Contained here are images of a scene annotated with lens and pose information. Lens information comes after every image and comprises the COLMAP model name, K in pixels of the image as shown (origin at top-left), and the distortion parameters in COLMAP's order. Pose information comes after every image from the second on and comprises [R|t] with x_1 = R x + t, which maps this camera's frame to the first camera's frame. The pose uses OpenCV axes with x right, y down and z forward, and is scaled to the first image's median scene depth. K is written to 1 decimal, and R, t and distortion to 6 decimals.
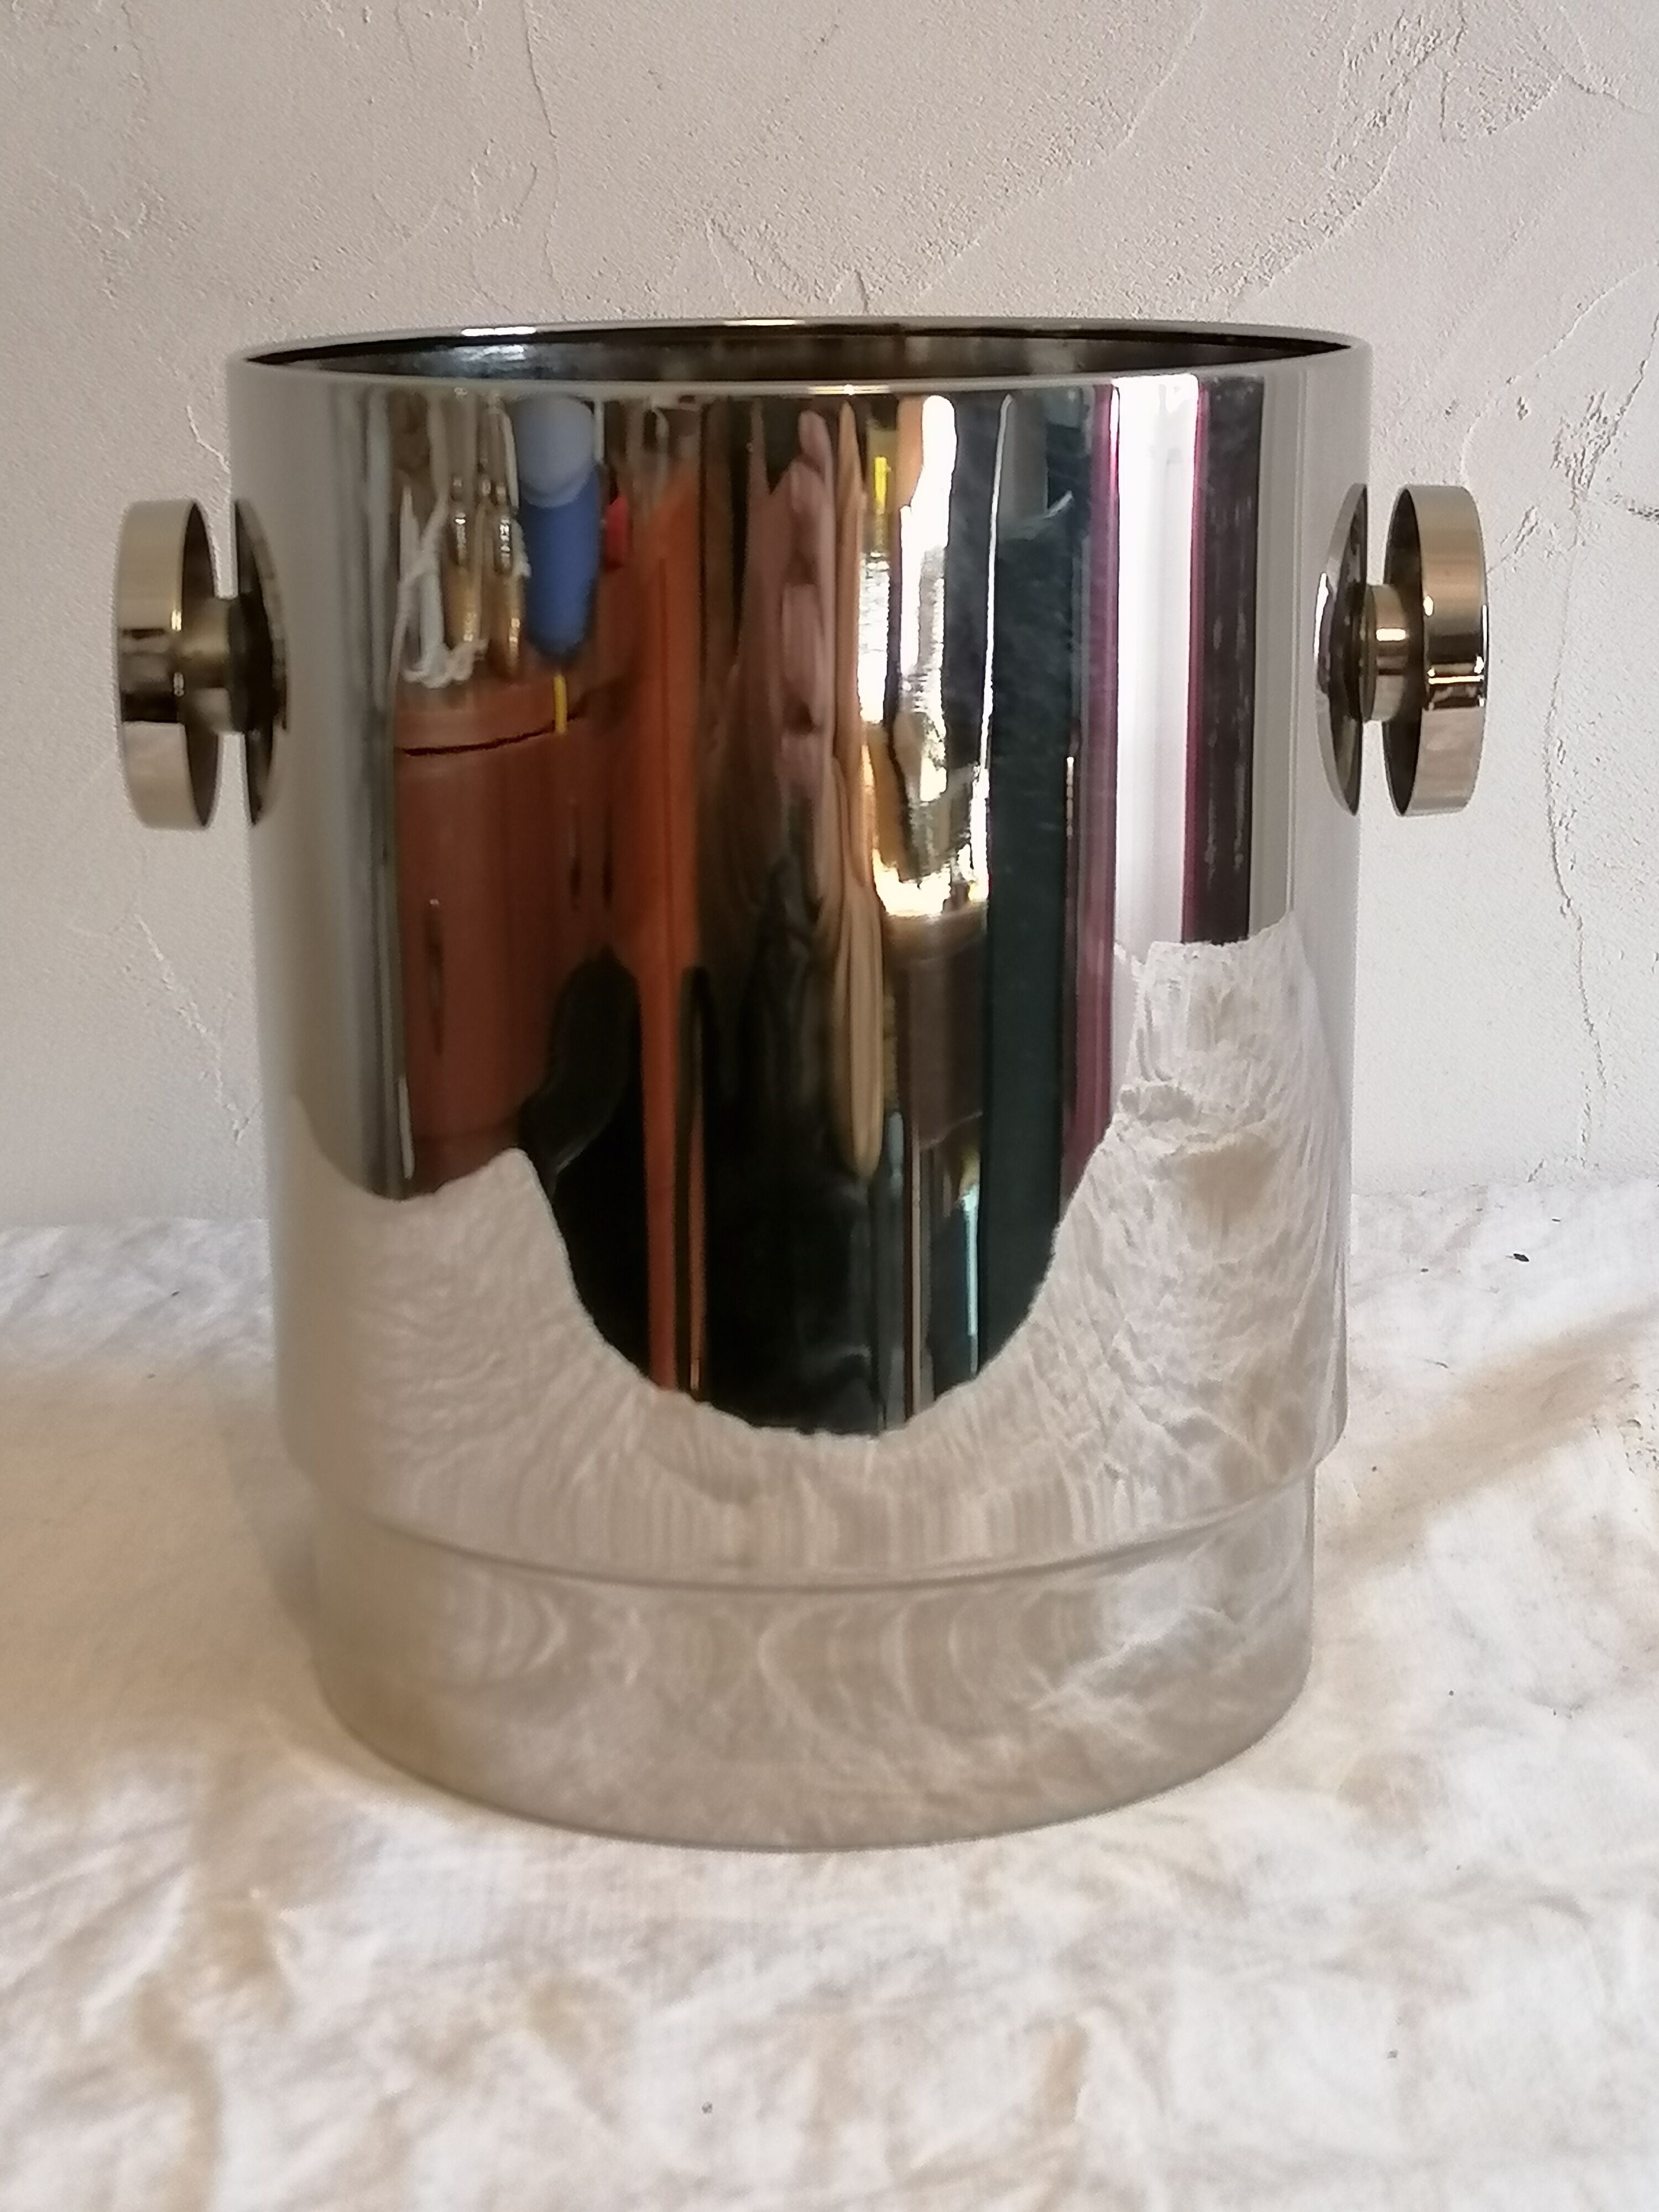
lens RADIAL K [[3921.8, 0, 829.5], [0, 3921.8, 1106.0], [0, 0, 1]] dist [0.132173, -0.503554]
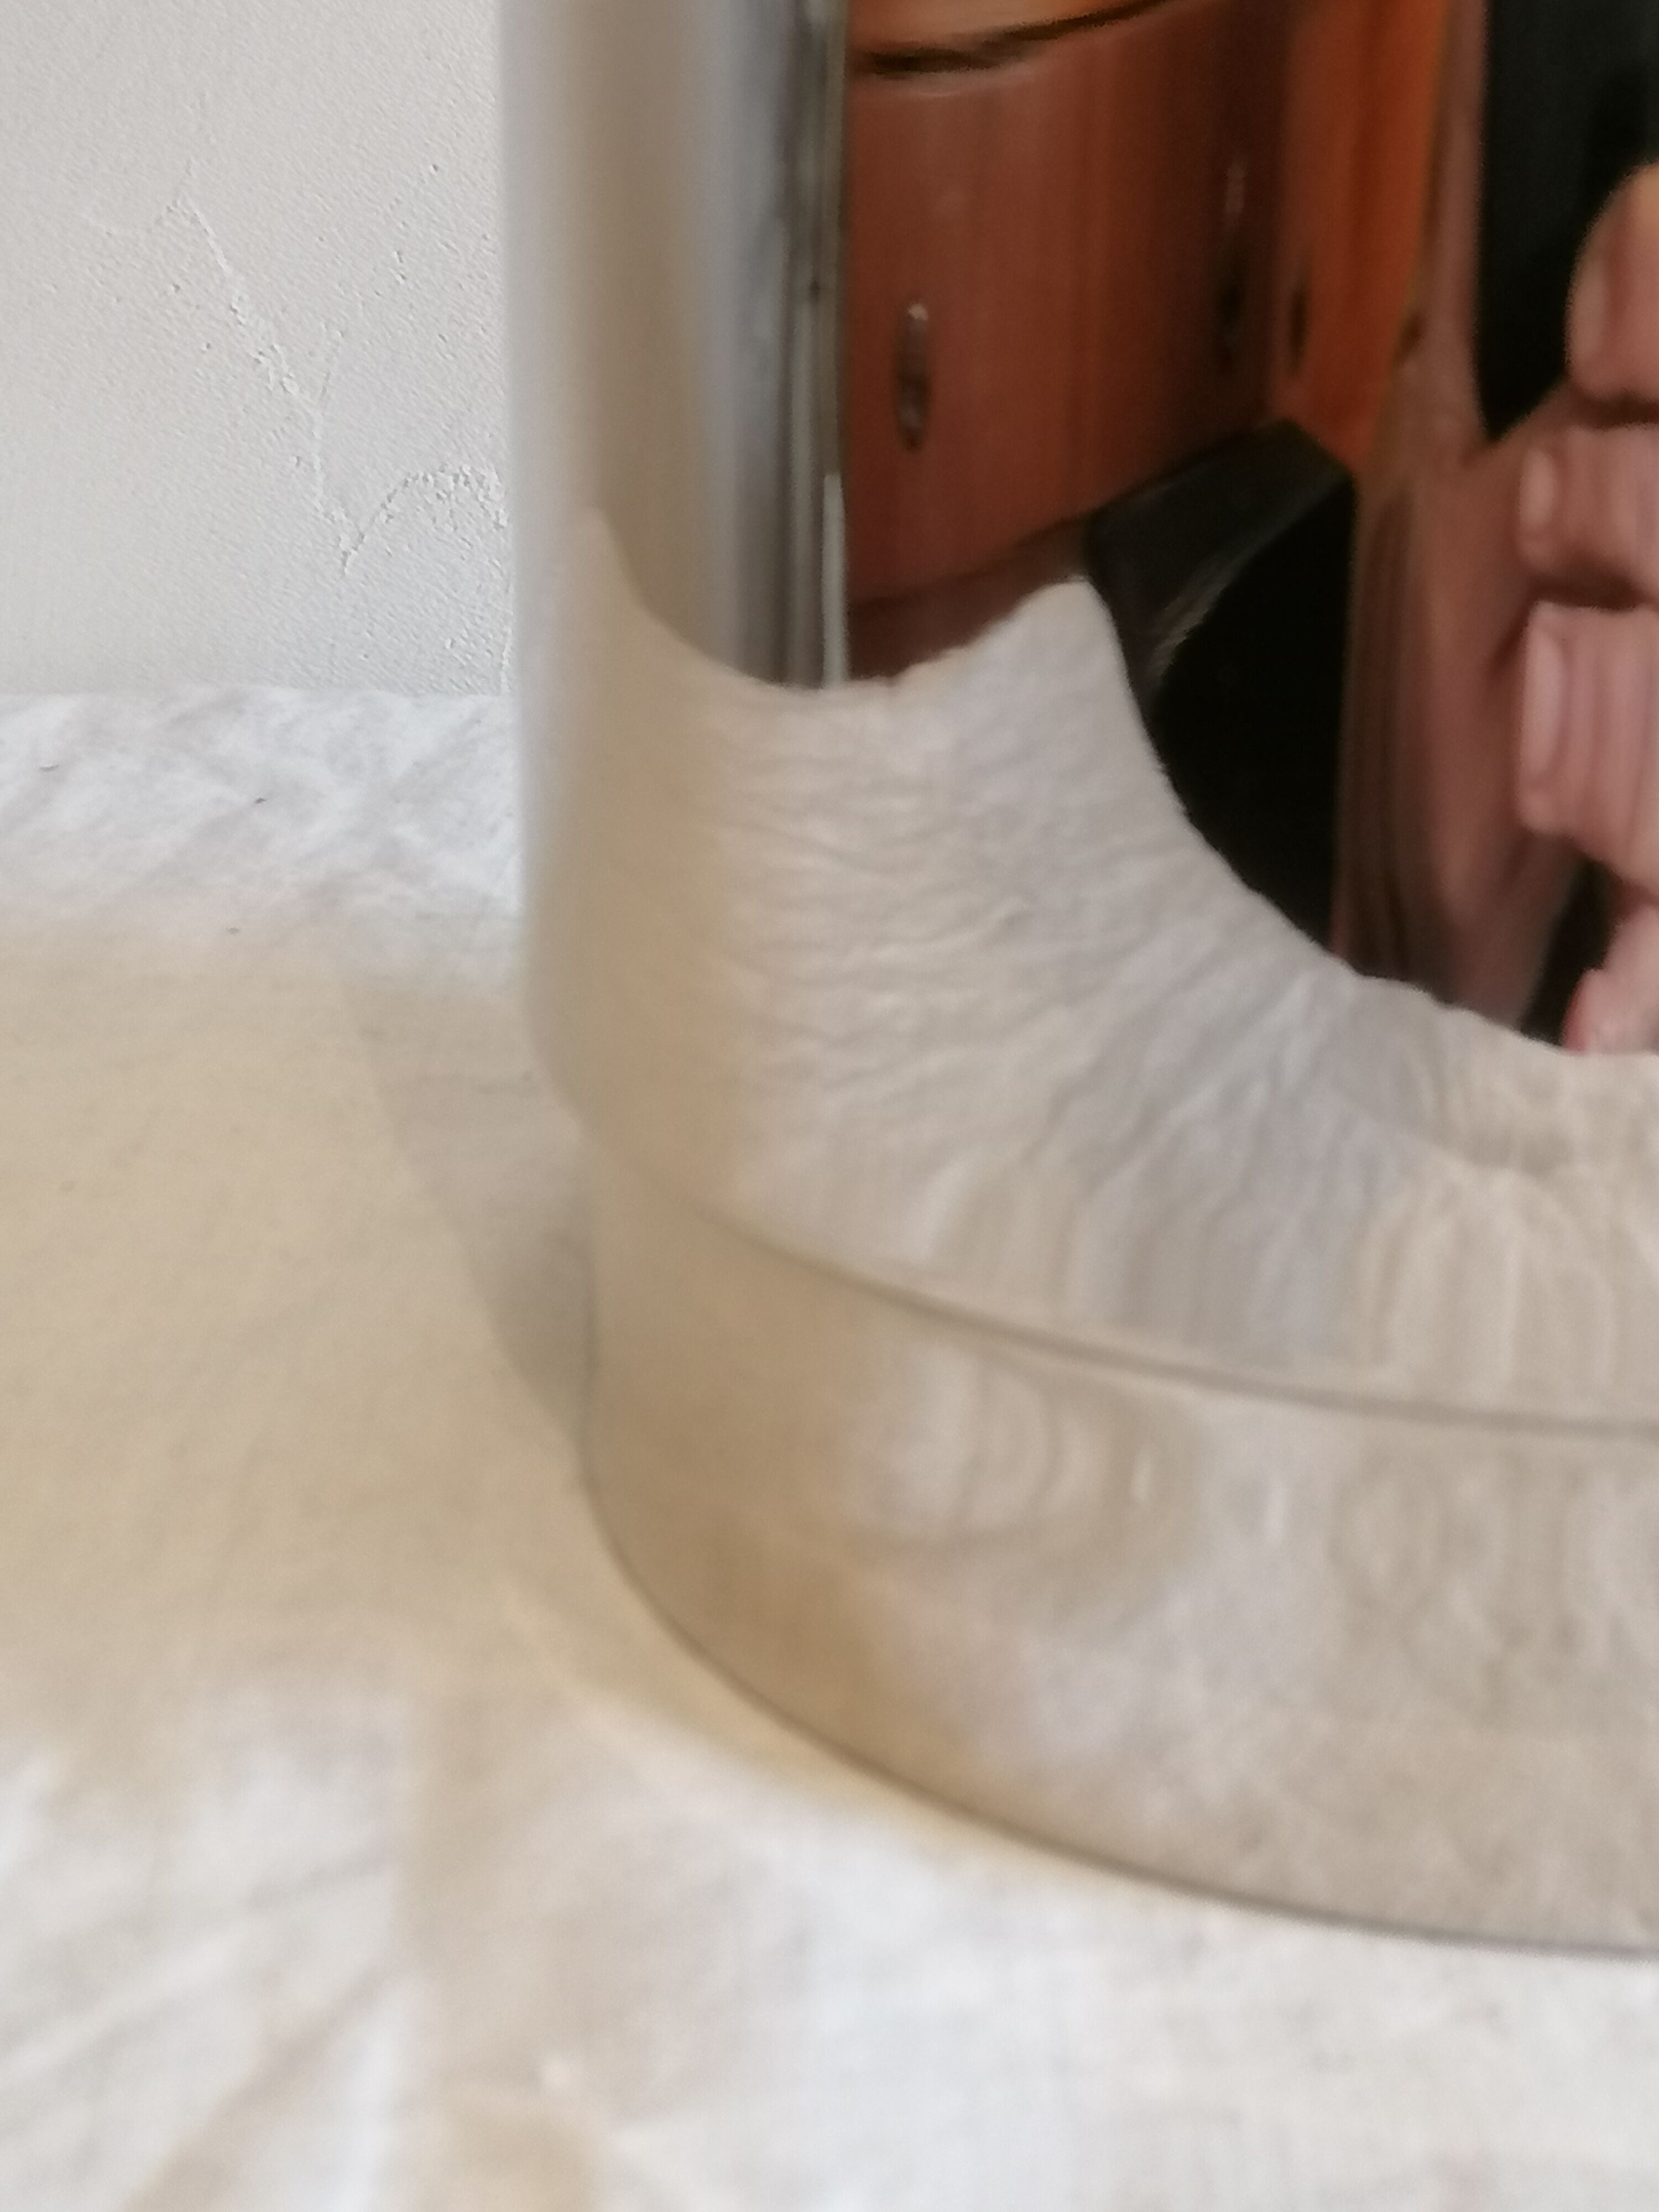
lens RADIAL K [[3921.8, 0, 829.5], [0, 3921.8, 1106.0], [0, 0, 1]] dist [0.132173, -0.503554]
pose [[0.999833, 0.017261, 0.005961, -0.108518], [-0.017816, 0.993662, 0.110988, 0.034499], [-0.004007, -0.111076, 0.993804, 0.512707]]
